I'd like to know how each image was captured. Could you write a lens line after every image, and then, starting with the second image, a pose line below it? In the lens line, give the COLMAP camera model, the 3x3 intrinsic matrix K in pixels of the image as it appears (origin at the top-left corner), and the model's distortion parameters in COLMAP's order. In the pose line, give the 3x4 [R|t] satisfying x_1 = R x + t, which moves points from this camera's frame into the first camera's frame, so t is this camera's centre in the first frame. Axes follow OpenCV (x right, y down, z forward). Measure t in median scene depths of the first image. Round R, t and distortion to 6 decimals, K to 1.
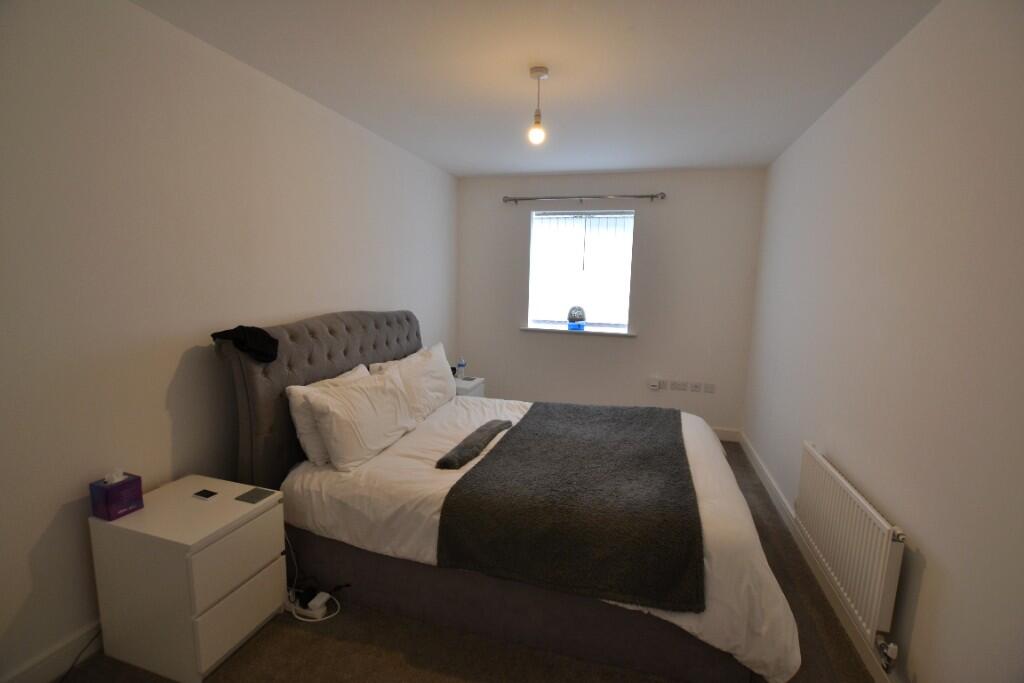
lens RADIAL K [[444.1, 0, 512.0], [0, 444.1, 341.5], [0, 0, 1]] dist [-0.040359, 0.000845]
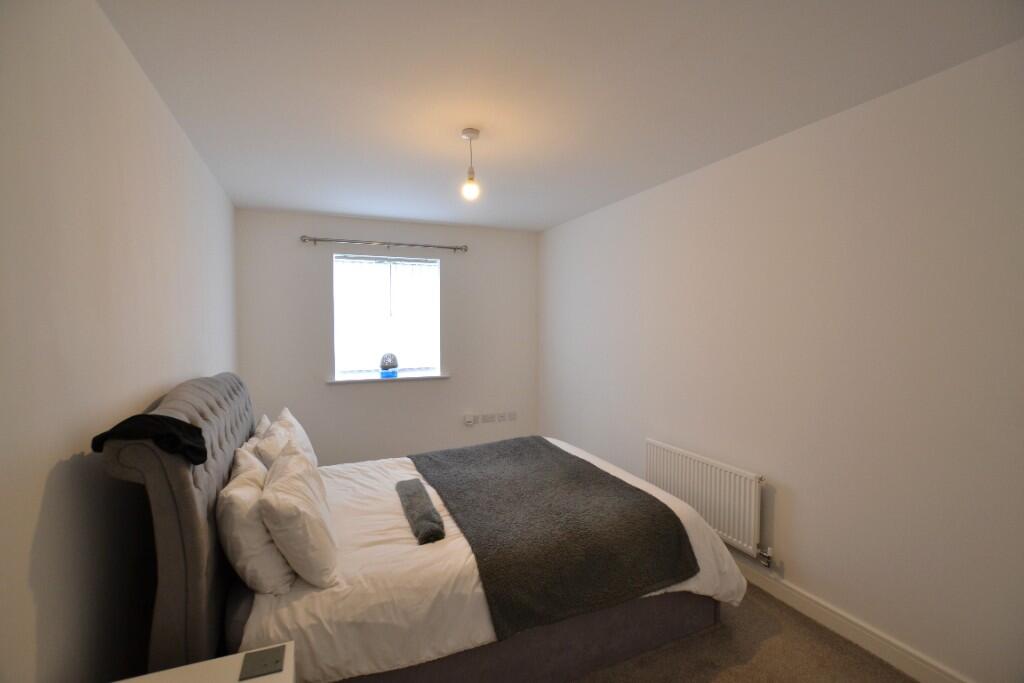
lens RADIAL K [[444.1, 0, 512.0], [0, 444.1, 341.5], [0, 0, 1]] dist [-0.040359, 0.000845]
pose [[0.776923, -0.050302, 0.627583, -0.452363], [0.110035, 0.992310, -0.056684, -0.035289], [-0.619906, 0.113095, 0.776483, 0.135498]]
